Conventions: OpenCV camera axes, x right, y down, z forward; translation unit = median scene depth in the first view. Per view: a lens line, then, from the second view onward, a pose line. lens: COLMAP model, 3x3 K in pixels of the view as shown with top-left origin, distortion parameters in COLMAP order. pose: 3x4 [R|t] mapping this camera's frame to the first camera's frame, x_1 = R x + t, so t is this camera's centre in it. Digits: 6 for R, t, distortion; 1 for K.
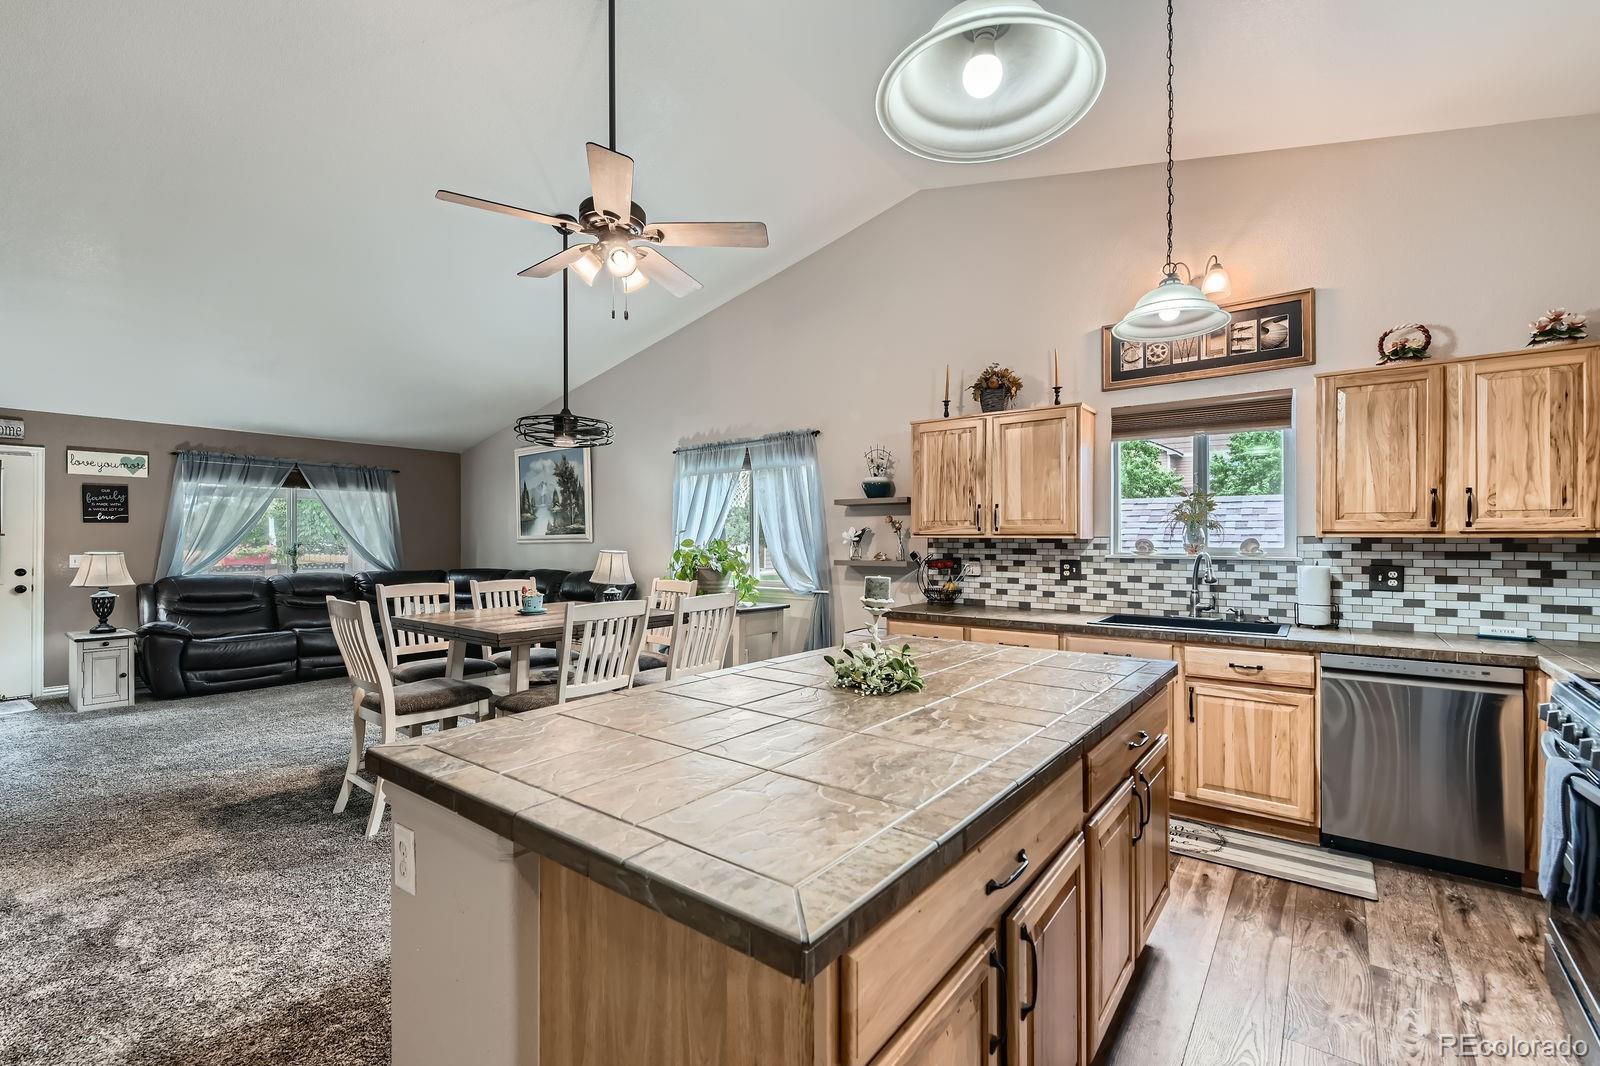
lens RADIAL K [[686.3, 0, 811.5], [0, 686.3, 538.3], [0, 0, 1]] dist [0.010322, -0.000498]
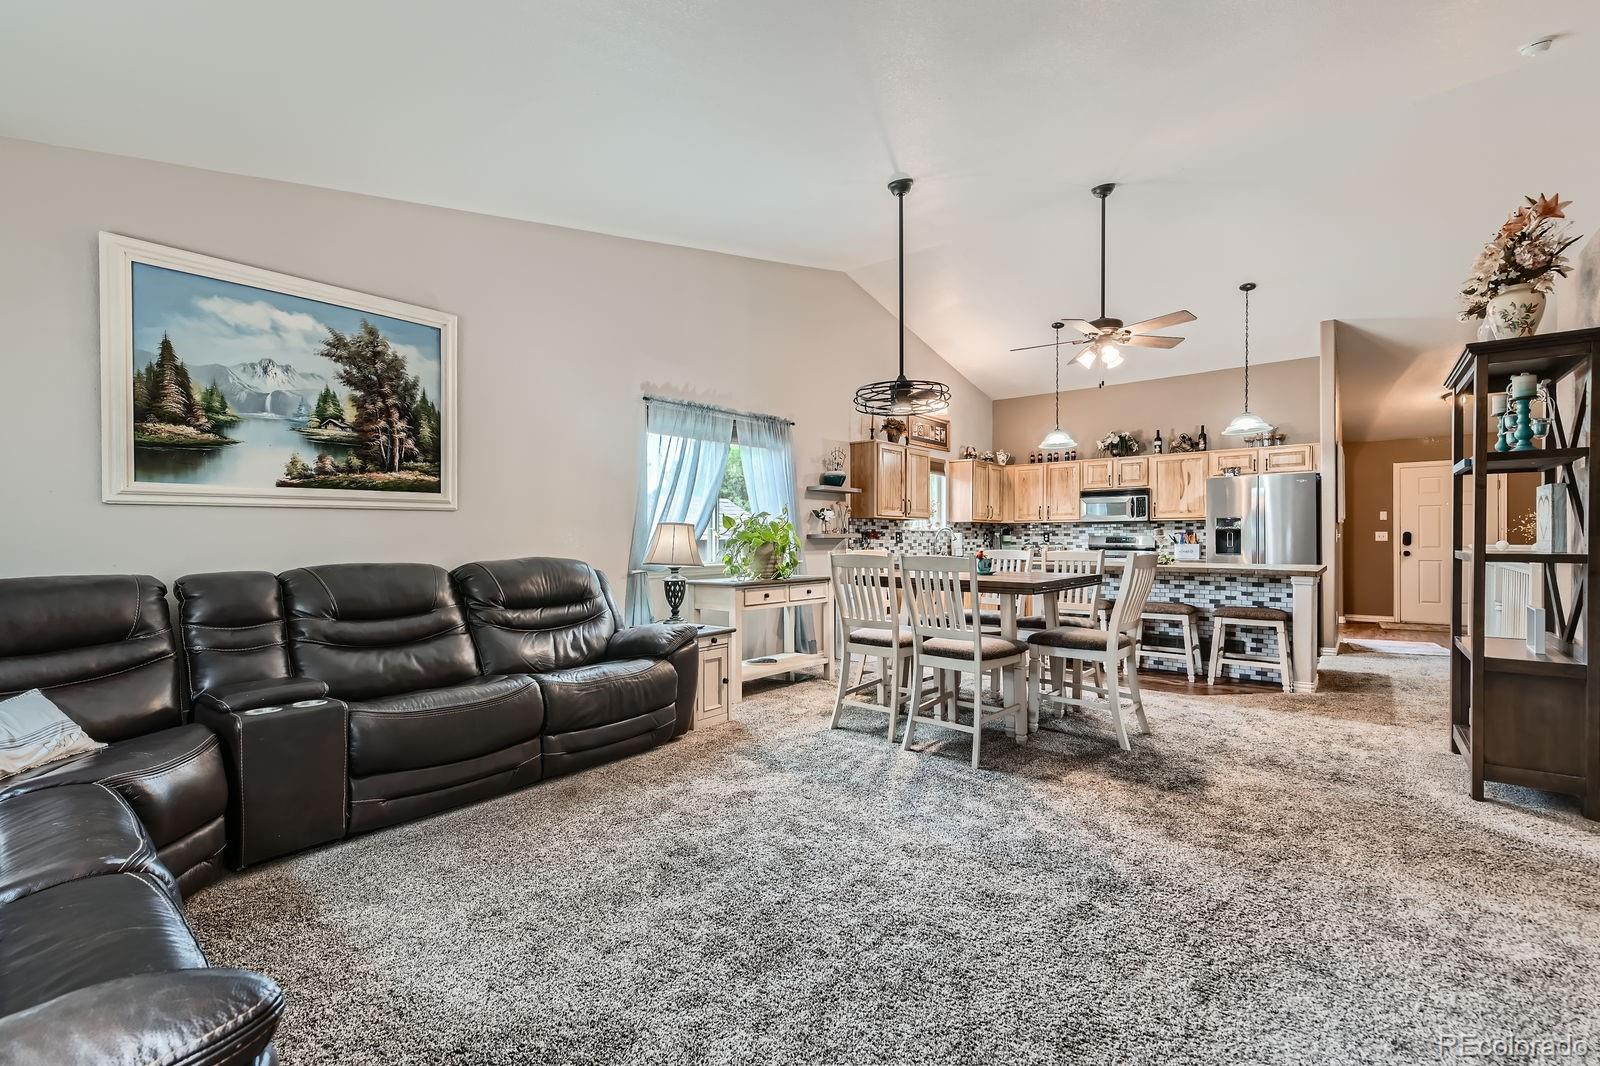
lens RADIAL K [[686.3, 0, 804.5], [0, 686.3, 540.7], [0, 0, 1]] dist [0.010322, -0.000498]
pose [[0.034401, -0.003590, 0.999402, -1.540409], [-0.001134, 0.999993, 0.003631, 0.050635], [-0.999407, -0.001258, 0.034396, 1.262663]]
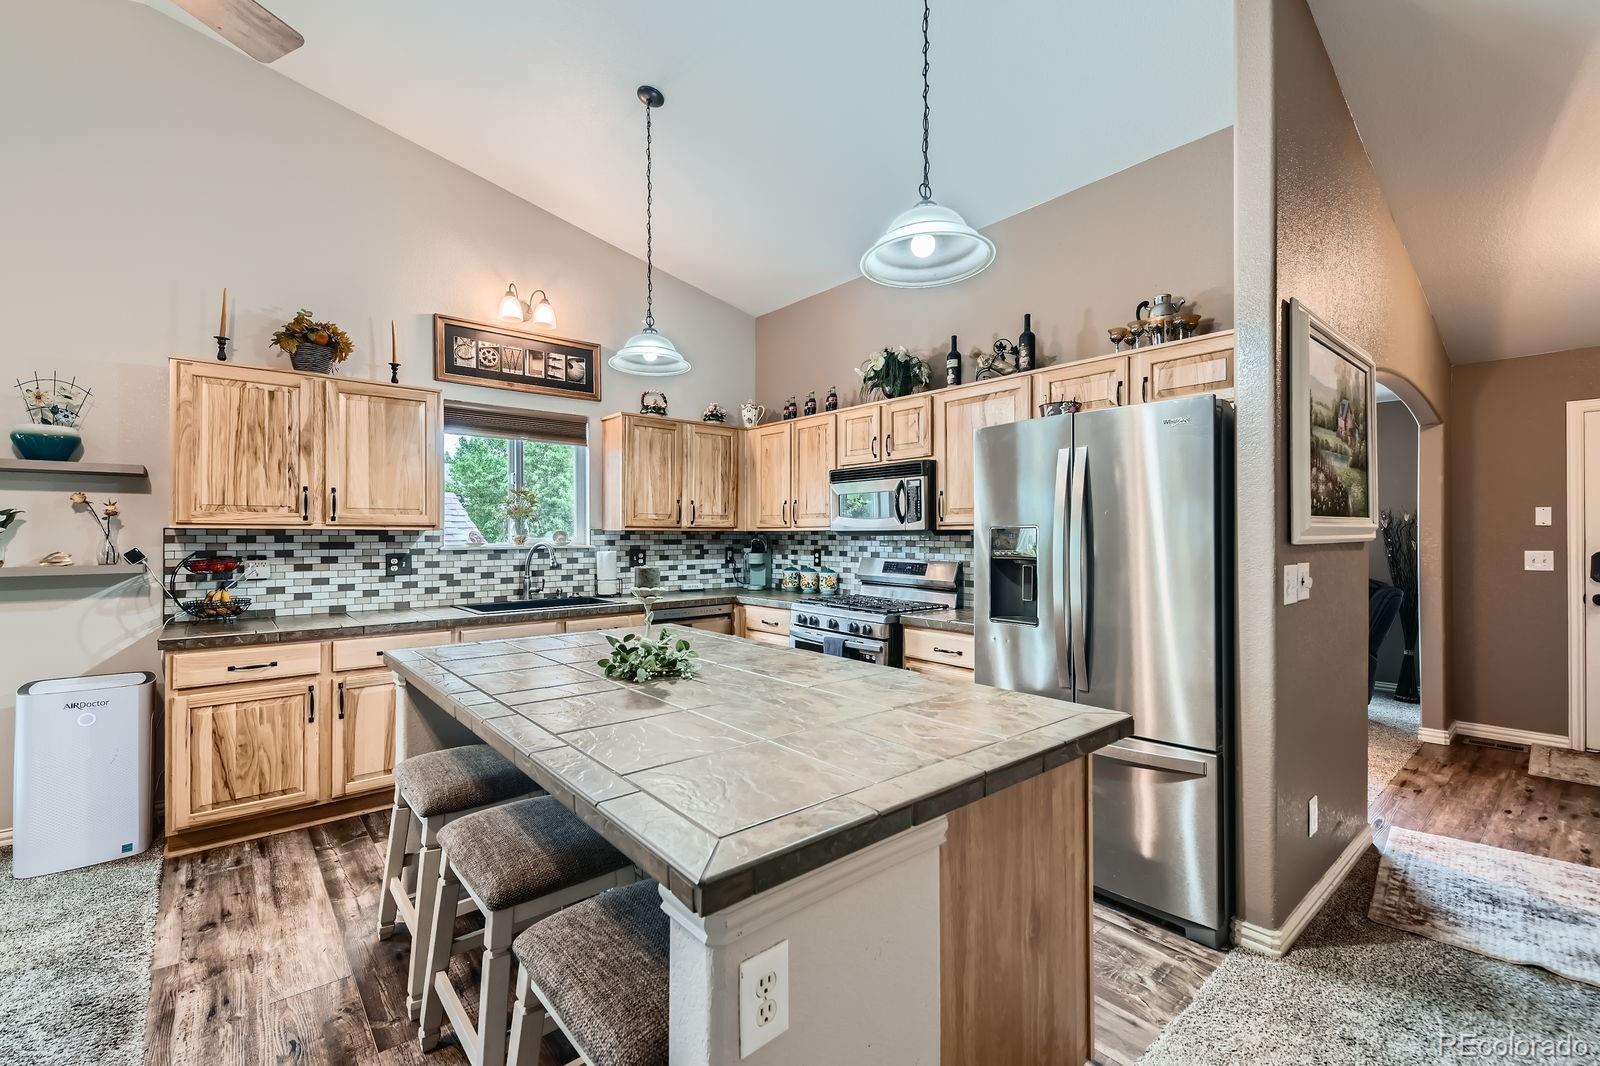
lens RADIAL K [[686.3, 0, 805.1], [0, 686.3, 536.2], [0, 0, 1]] dist [0.010322, -0.000498]
pose [[0.209533, -0.004033, 0.977793, -0.439144], [-0.002432, 0.999986, 0.004646, 0.002642], [-0.977799, -0.003351, 0.209520, 0.289935]]
